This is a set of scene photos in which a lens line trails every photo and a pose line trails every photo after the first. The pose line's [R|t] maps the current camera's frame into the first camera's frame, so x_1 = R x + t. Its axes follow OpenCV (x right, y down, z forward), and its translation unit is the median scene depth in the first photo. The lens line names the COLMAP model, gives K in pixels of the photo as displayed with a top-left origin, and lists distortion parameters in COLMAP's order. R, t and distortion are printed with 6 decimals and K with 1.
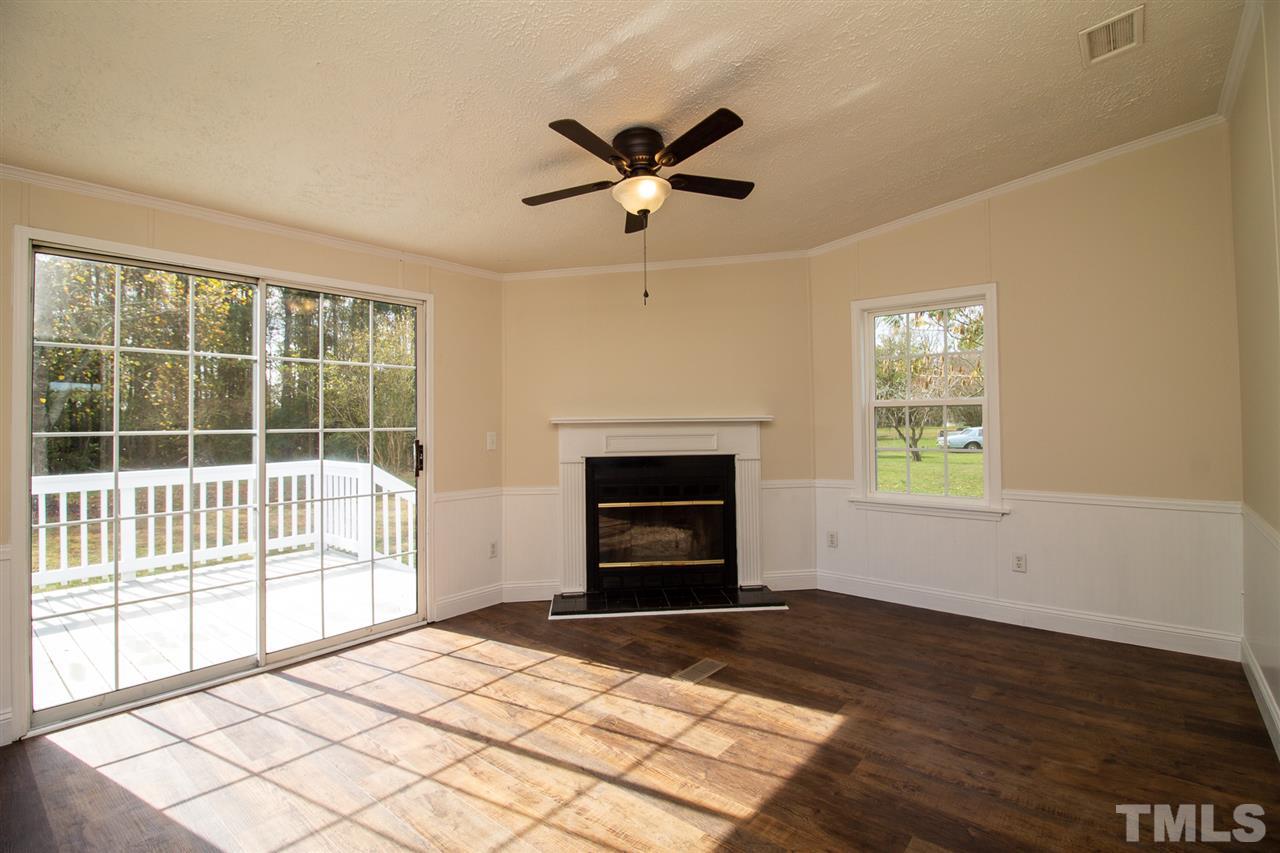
lens RADIAL K [[611.0, 0, 634.9], [0, 611.0, 408.2], [0, 0, 1]] dist [-0.000582, -0.013068]
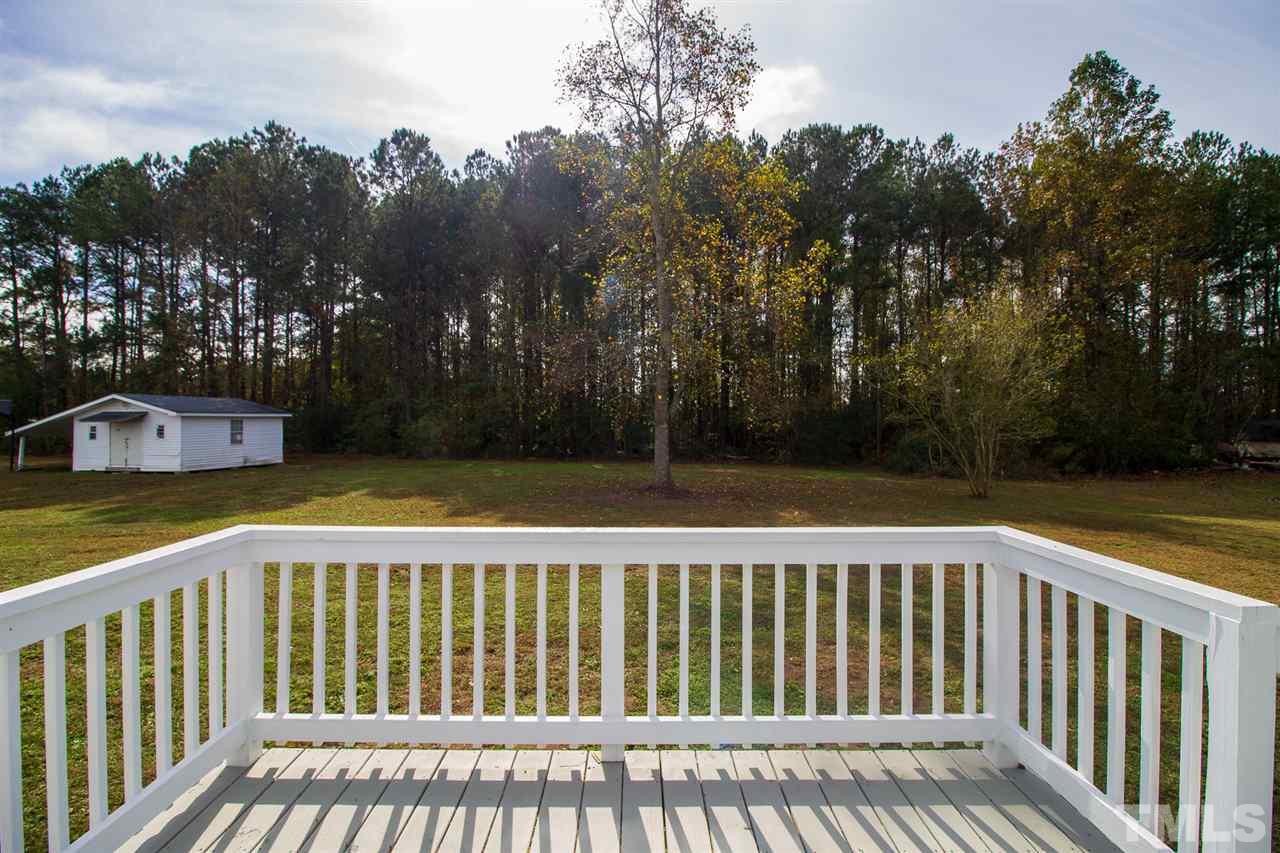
lens RADIAL K [[596.5, 0, 638.1], [0, 596.5, 415.7], [0, 0, 1]] dist [-0.000416, -0.014767]
pose [[0.649748, 0.012674, -0.760044, -0.124300], [0.002260, 0.999824, 0.018605, 0.001191], [0.760146, -0.013806, 0.649605, 0.189690]]
